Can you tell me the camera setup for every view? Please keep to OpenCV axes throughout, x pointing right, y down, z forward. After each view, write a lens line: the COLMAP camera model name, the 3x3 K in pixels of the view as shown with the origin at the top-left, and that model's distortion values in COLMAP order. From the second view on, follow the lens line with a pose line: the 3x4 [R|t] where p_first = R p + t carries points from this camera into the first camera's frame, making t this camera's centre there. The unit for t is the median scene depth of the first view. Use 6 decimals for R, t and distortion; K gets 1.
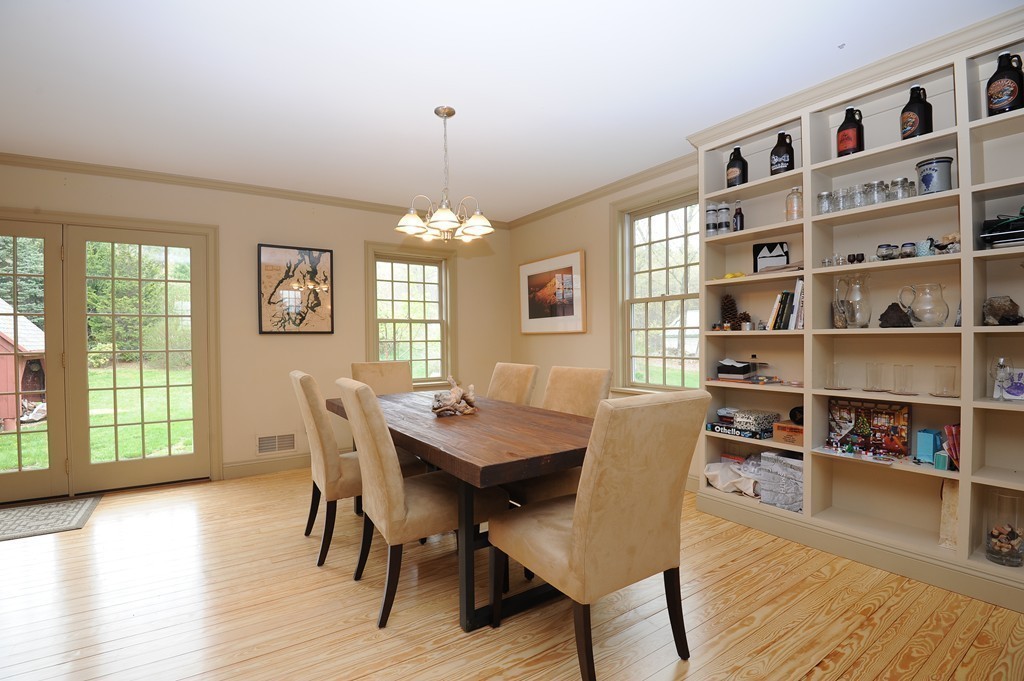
lens RADIAL K [[471.5, 0, 506.4], [0, 471.5, 343.7], [0, 0, 1]] dist [-0.035861, -0.001626]
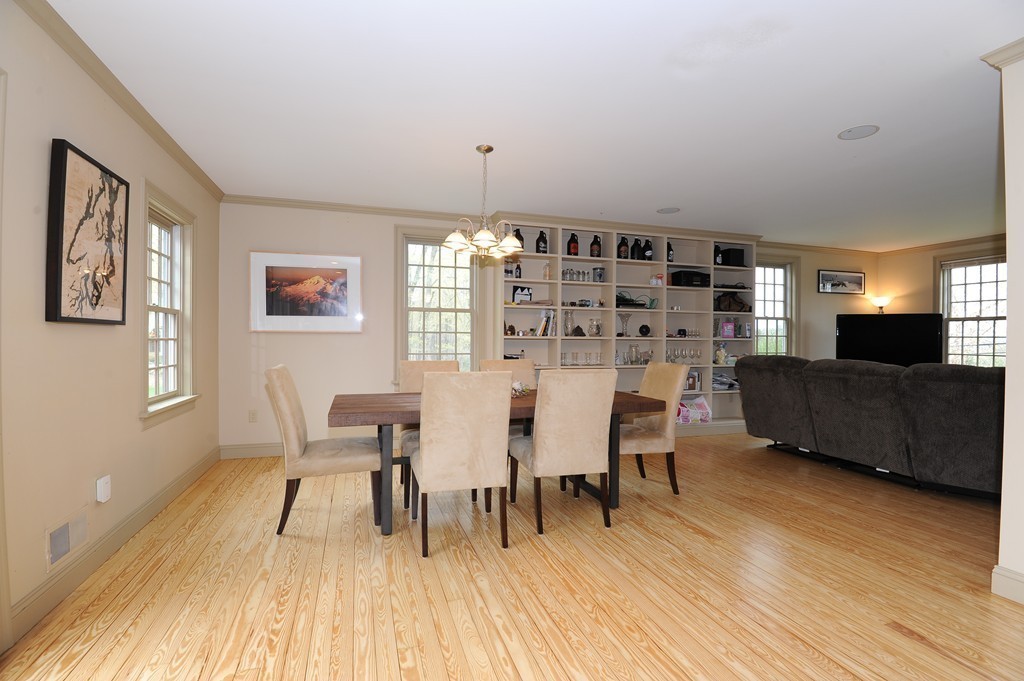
lens RADIAL K [[471.5, 0, 506.4], [0, 471.5, 343.7], [0, 0, 1]] dist [-0.035861, -0.001626]
pose [[0.275155, 0.002287, 0.961397, -0.911632], [-0.001737, 0.999997, -0.001882, 0.002759], [-0.961398, -0.001152, 0.275158, 0.440970]]
